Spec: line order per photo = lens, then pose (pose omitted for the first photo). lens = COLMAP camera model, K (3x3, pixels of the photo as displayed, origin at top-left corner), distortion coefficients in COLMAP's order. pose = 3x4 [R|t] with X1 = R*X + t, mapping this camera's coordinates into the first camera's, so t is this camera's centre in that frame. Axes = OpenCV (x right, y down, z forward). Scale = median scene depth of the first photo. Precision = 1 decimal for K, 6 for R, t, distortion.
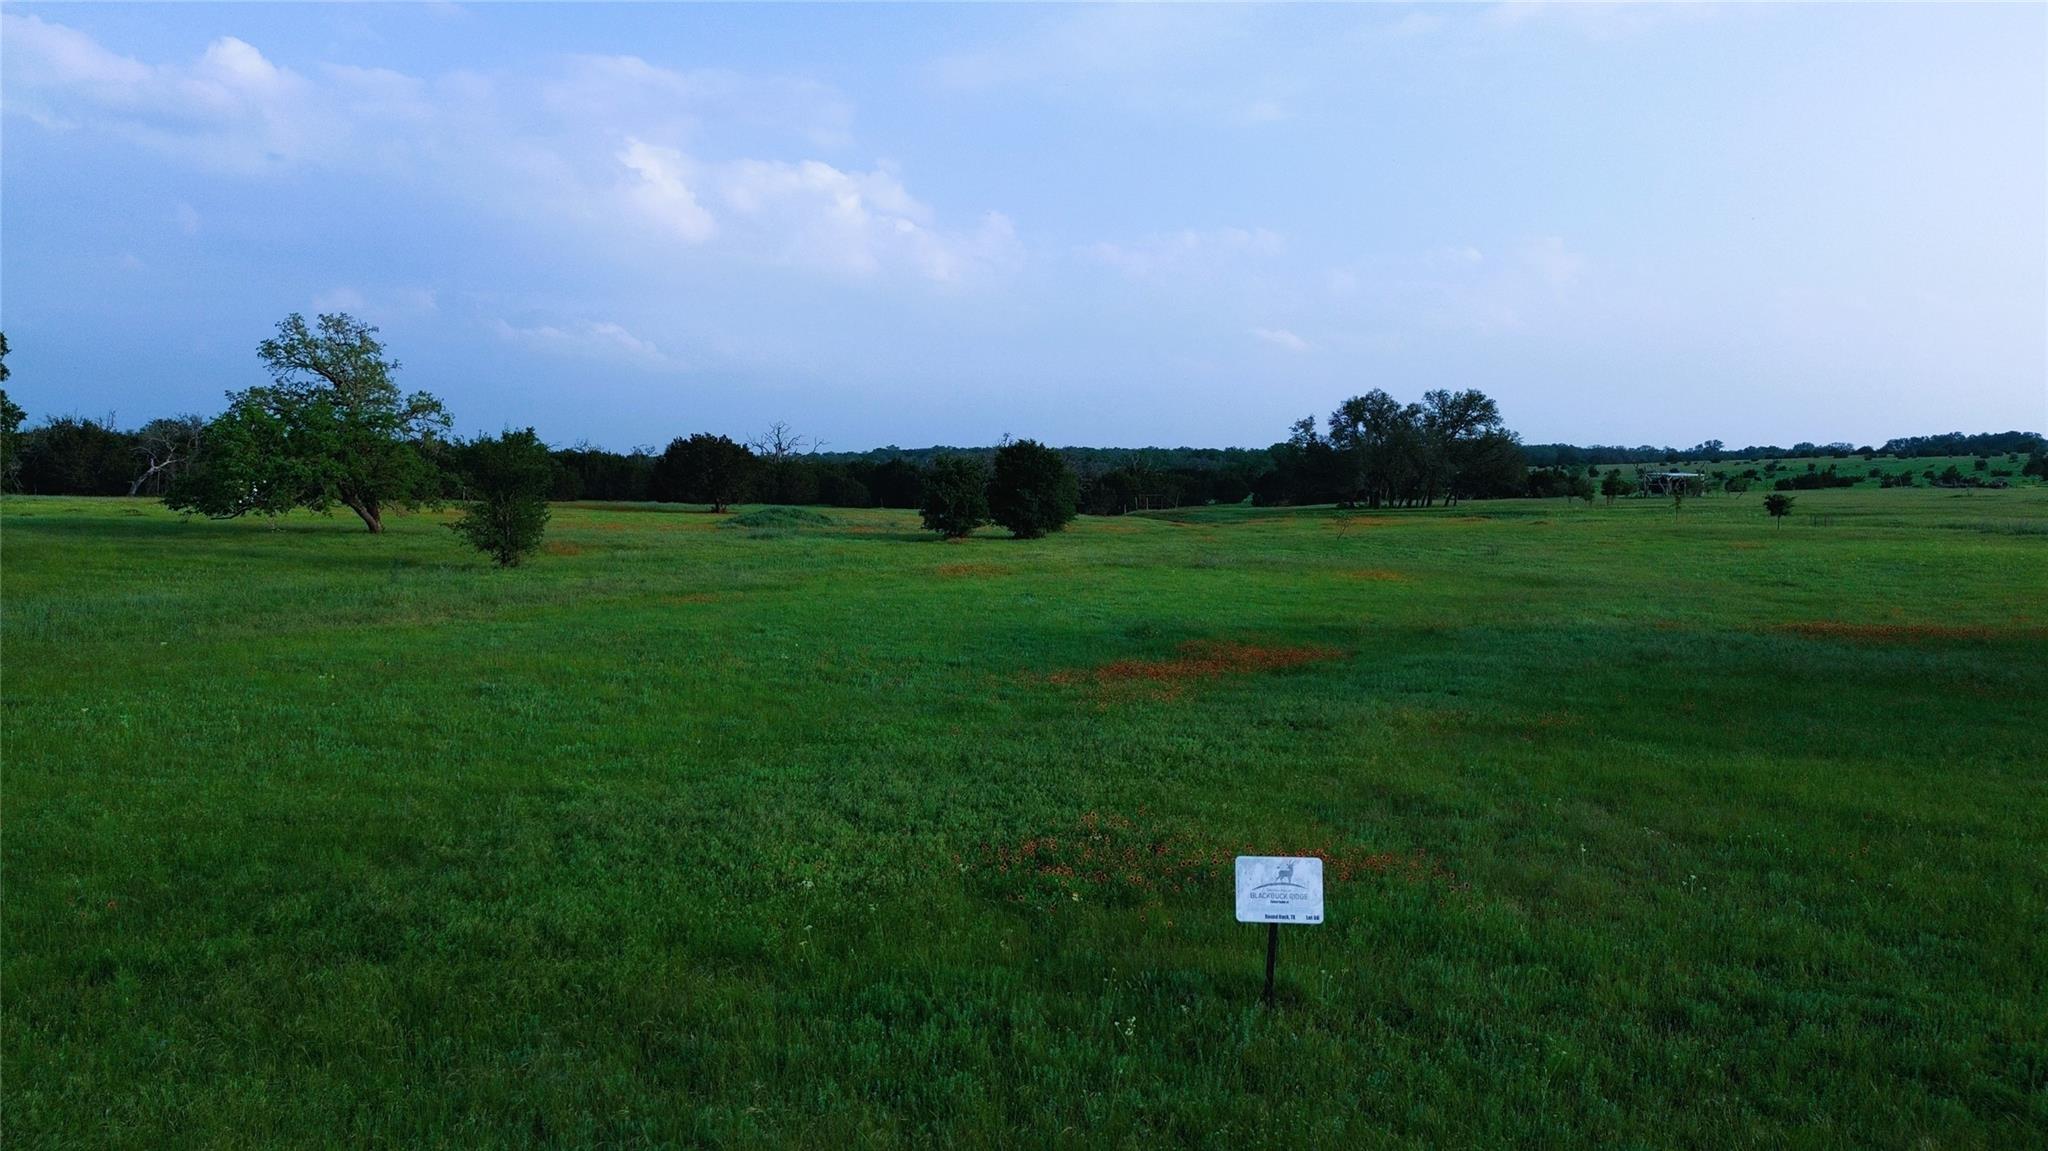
lens RADIAL K [[1454.6, 0, 1033.9], [0, 1454.6, 583.4], [0, 0, 1]] dist [0.060043, -0.058013]
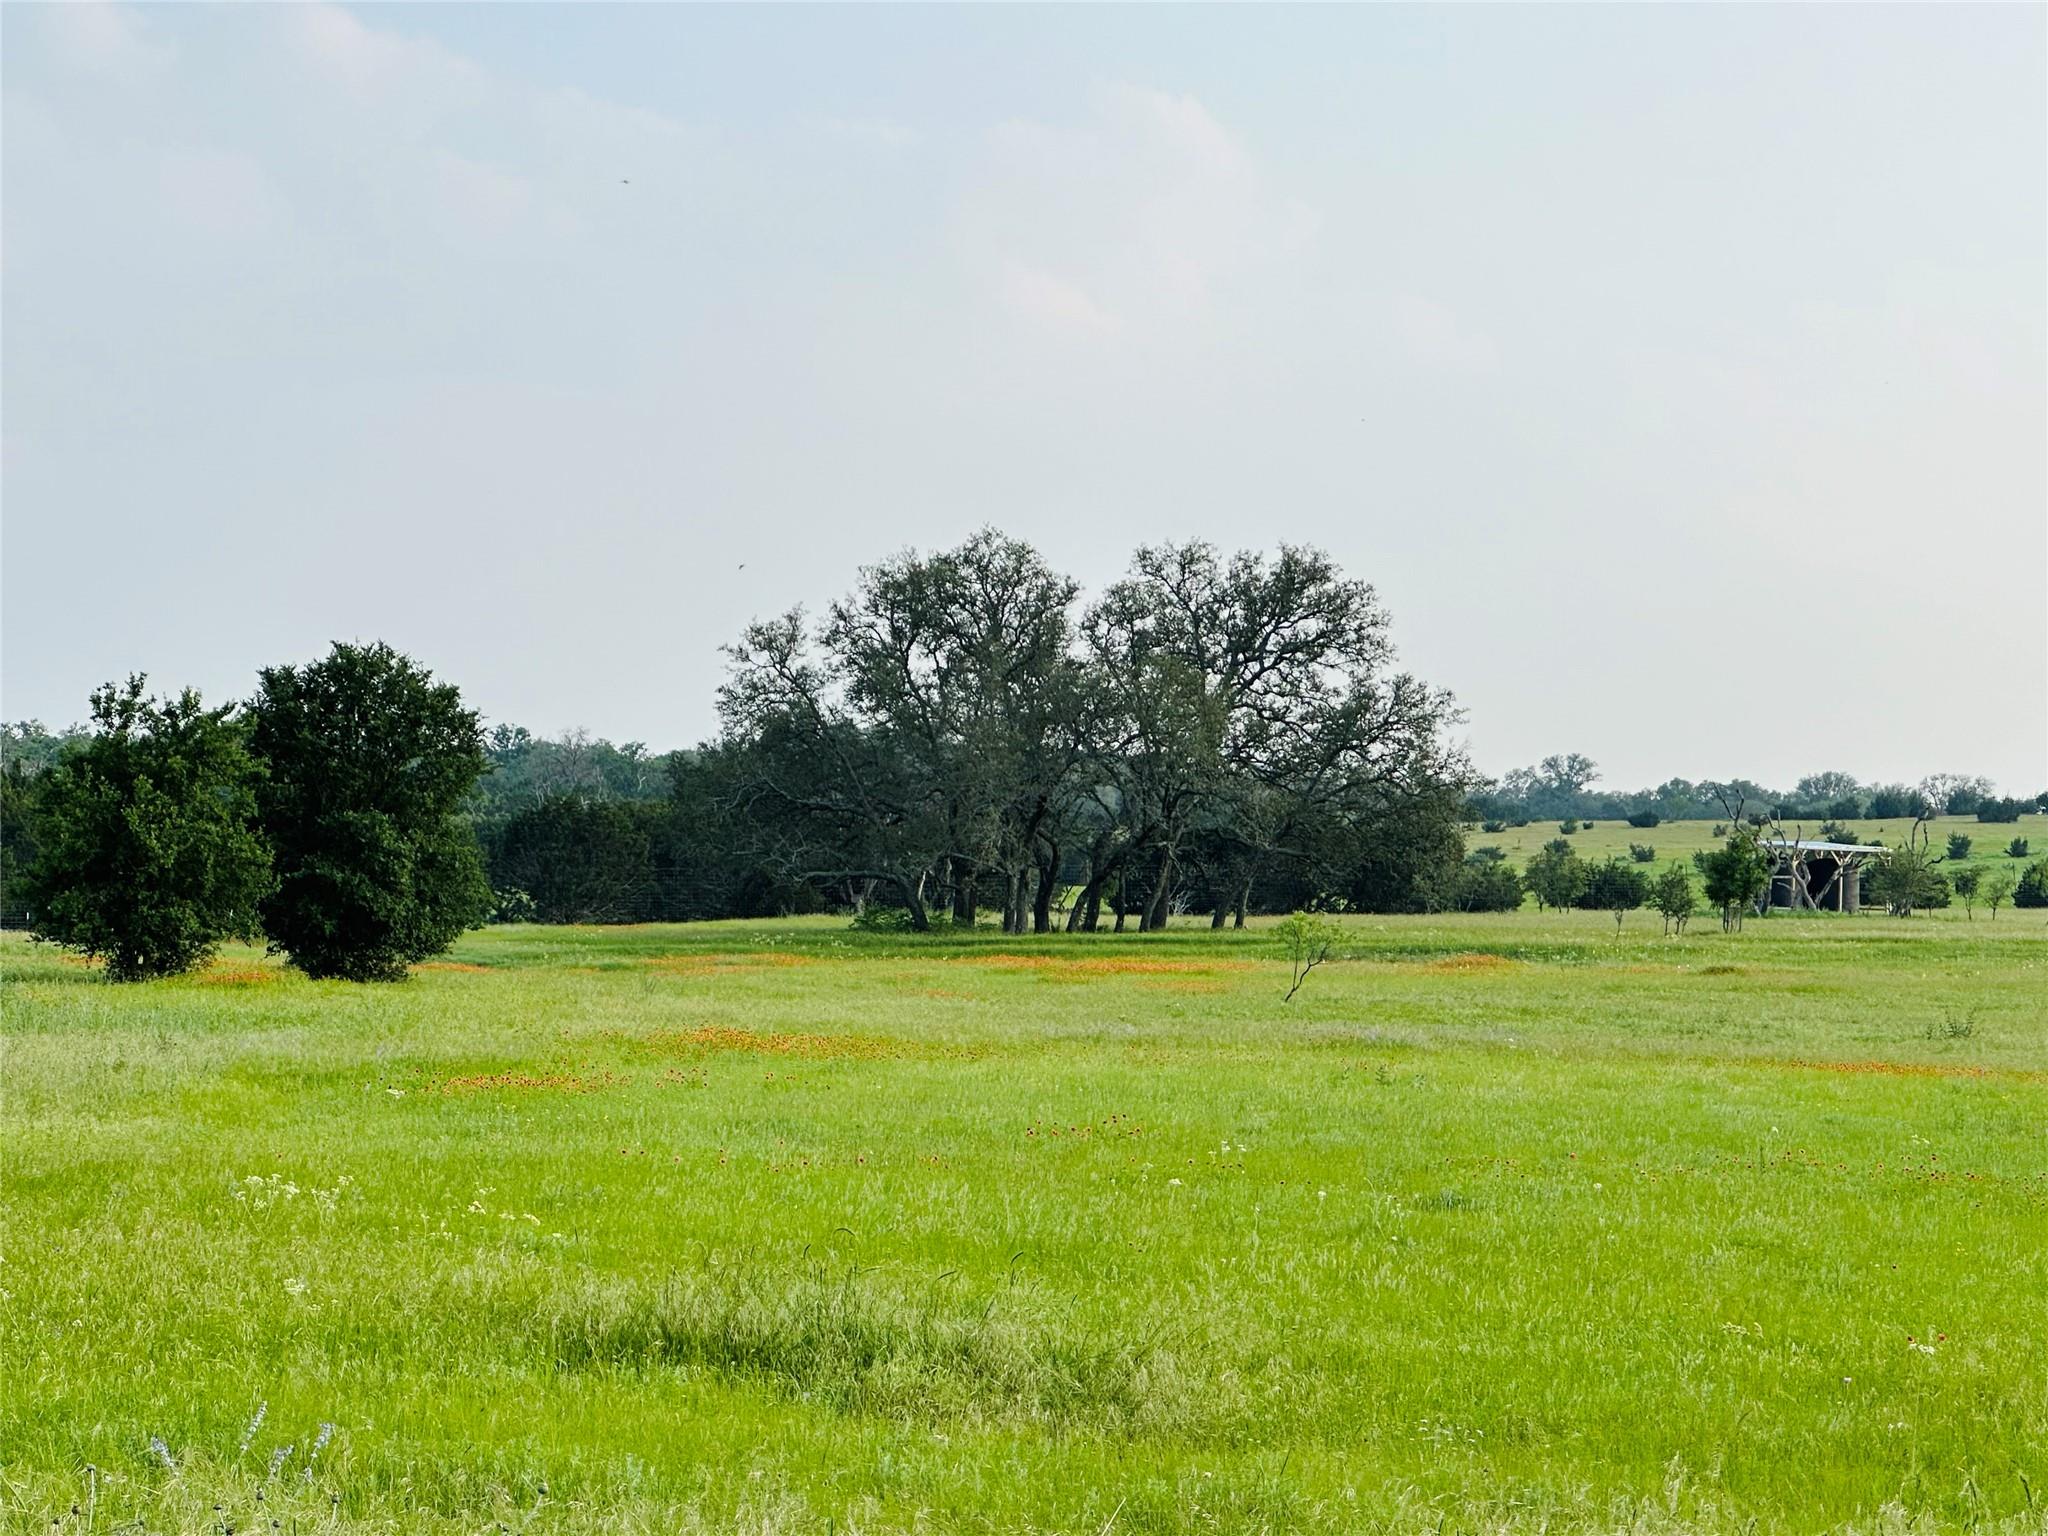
lens RADIAL K [[5703.8, 0, 1023.6], [0, 5703.8, 767.8], [0, 0, 1]] dist [0.013318, 0.000000]
pose [[0.924567, 0.028477, 0.379954, -0.180837], [0.005760, 0.996045, -0.088666, 0.016209], [-0.380976, 0.084166, 0.920746, -0.062556]]
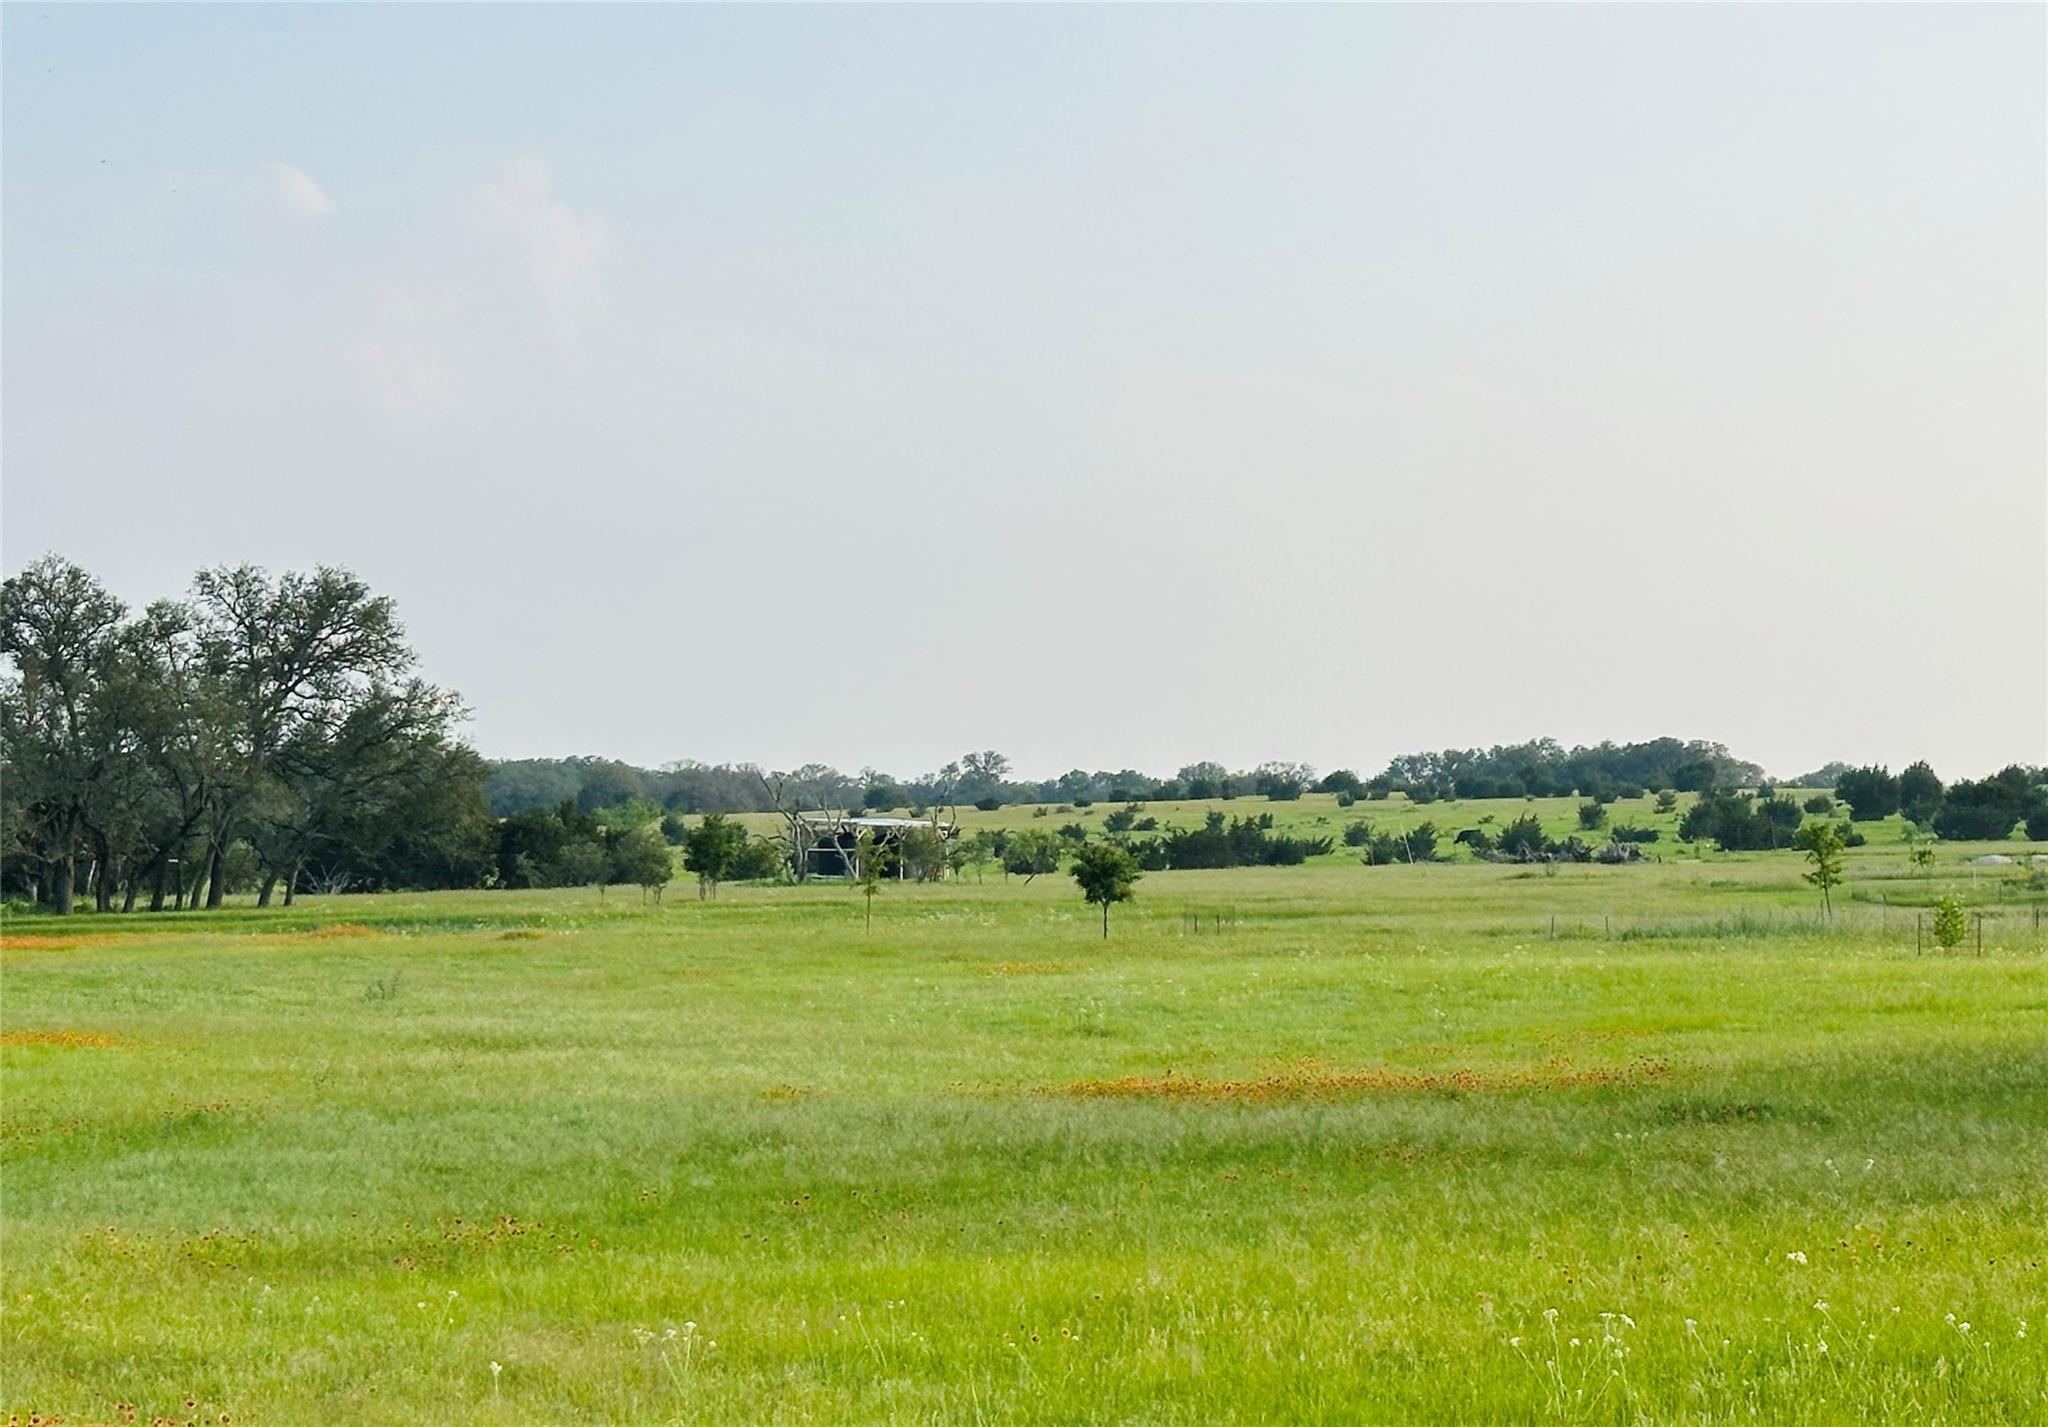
lens RADIAL K [[4529.8, 0, 1027.8], [0, 4529.8, 728.9], [0, 0, 1]] dist [0.166179, 0.000000]
pose [[0.905501, 0.015483, 0.424061, -0.005854], [0.028496, 0.994860, -0.097171, 0.012677], [-0.423386, 0.100072, 0.900406, -0.030203]]
